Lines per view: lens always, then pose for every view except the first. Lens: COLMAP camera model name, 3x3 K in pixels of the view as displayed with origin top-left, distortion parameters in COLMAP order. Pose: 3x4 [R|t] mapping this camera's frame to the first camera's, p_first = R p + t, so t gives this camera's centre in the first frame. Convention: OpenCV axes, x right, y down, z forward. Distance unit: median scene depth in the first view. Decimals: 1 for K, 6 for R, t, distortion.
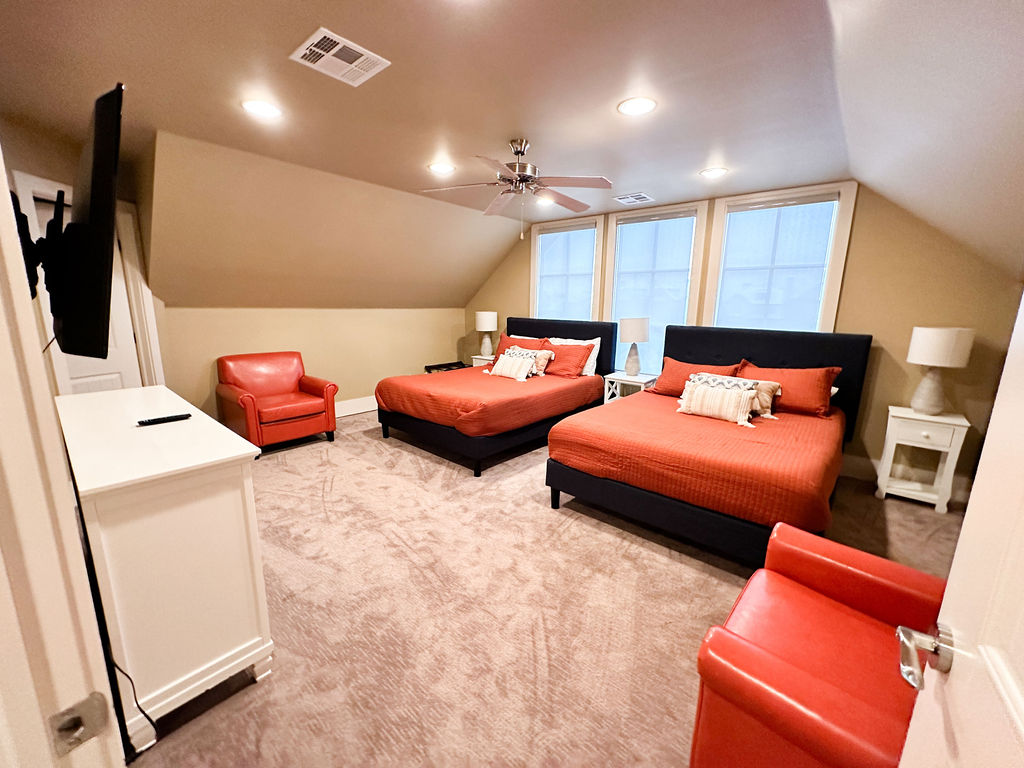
lens RADIAL K [[407.7, 0, 514.9], [0, 407.7, 384.2], [0, 0, 1]] dist [-0.002629, 0.000585]
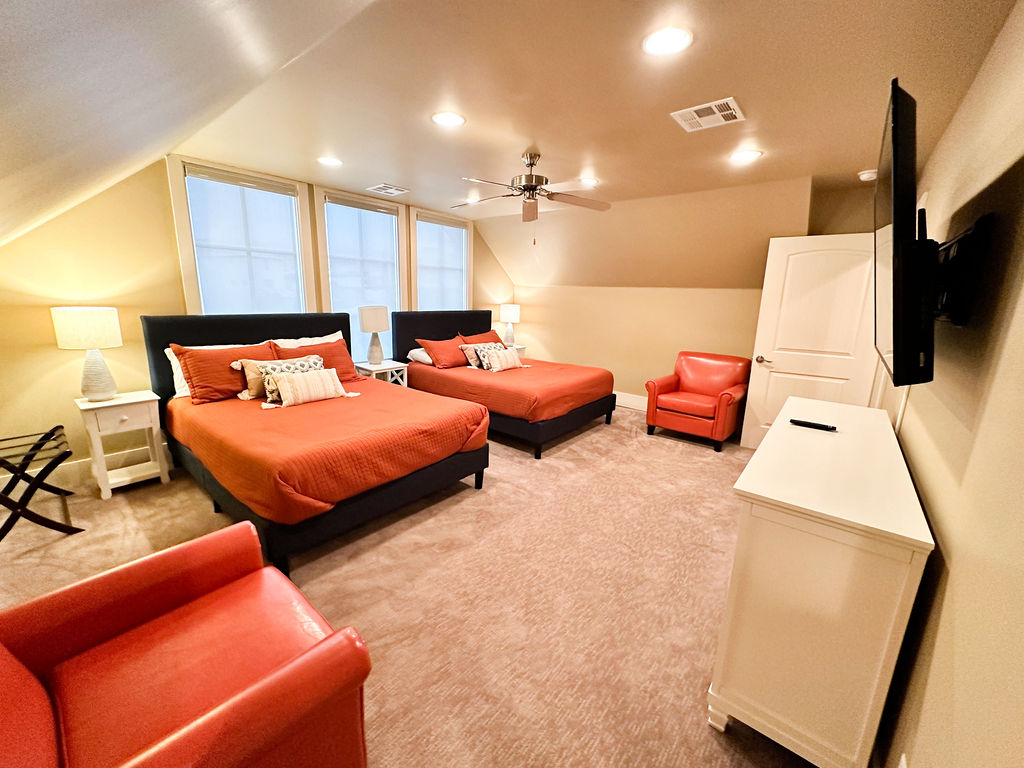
lens RADIAL K [[407.7, 0, 513.0], [0, 407.7, 383.7], [0, 0, 1]] dist [-0.002629, 0.000585]
pose [[-0.029736, -0.233903, 0.971805, -0.853505], [0.163751, 0.957960, 0.235582, -0.188025], [-0.986053, 0.166140, 0.009816, 0.795963]]
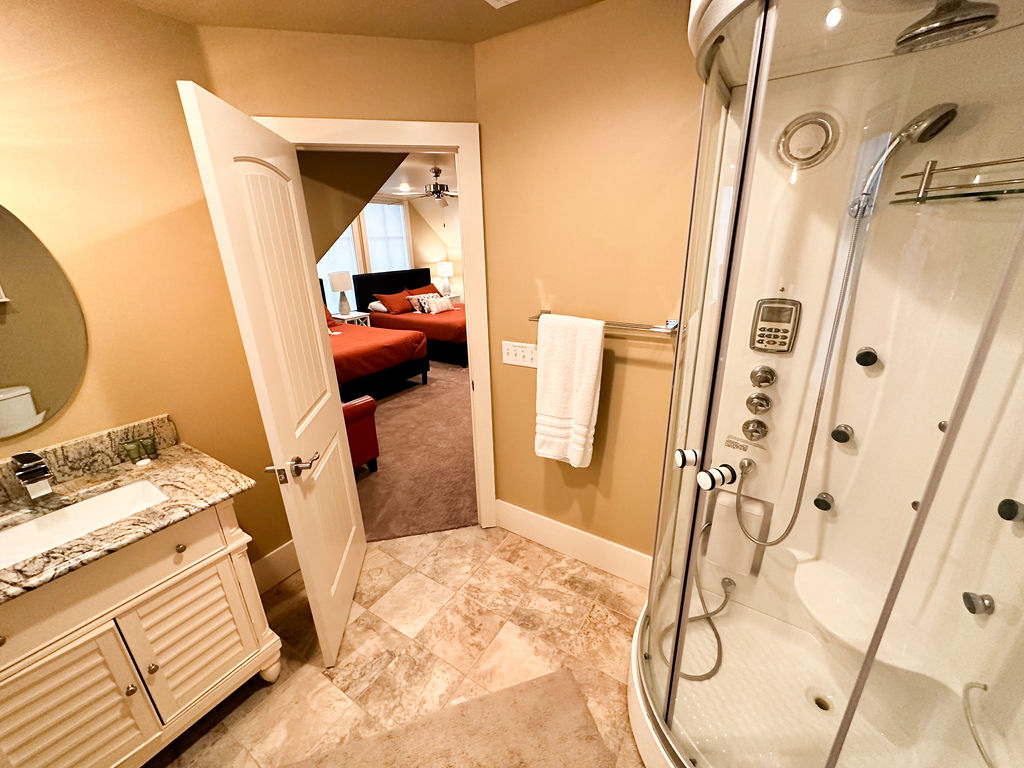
lens RADIAL K [[407.7, 0, 510.5], [0, 407.7, 381.2], [0, 0, 1]] dist [-0.002629, 0.000585]
pose [[-0.136019, -0.334217, 0.932630, -1.385120], [0.215149, 0.908947, 0.357108, -0.227333], [-0.967062, 0.249228, -0.051728, 0.702248]]
